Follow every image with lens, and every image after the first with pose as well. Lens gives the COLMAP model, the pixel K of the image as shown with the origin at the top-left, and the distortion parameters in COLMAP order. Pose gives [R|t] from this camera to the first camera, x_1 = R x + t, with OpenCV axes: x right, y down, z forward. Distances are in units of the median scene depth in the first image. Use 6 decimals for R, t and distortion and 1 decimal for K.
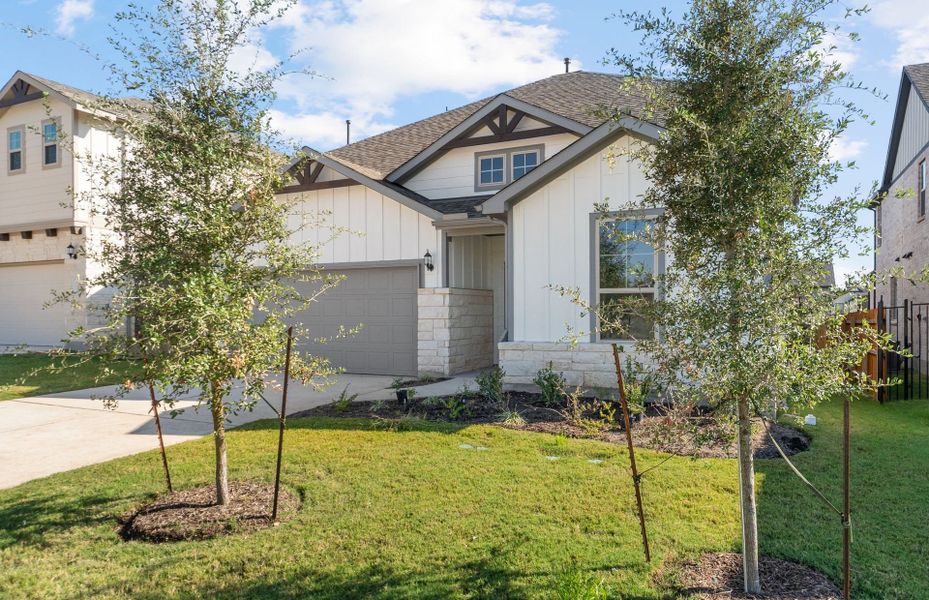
lens RADIAL K [[384.3, 0, 462.8], [0, 384.3, 294.8], [0, 0, 1]] dist [-0.000947, -0.000124]
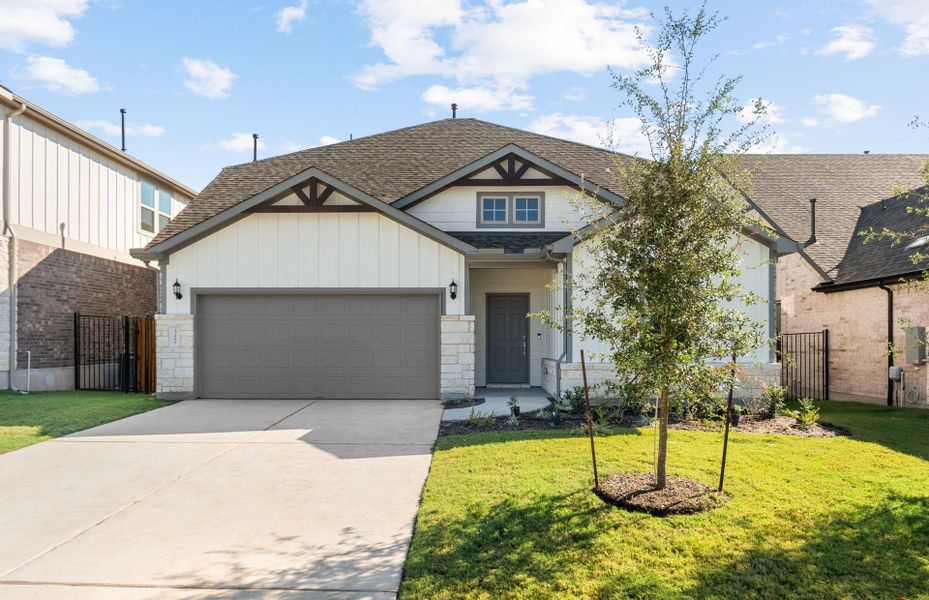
lens RADIAL K [[367.4, 0, 464.3], [0, 367.4, 321.8], [0, 0, 1]] dist [0.000694, 0.000136]
pose [[0.963577, 0.017103, 0.266882, -0.318931], [-0.015800, 0.999850, -0.007029, 0.006791], [-0.266963, 0.002556, 0.963703, 0.007171]]
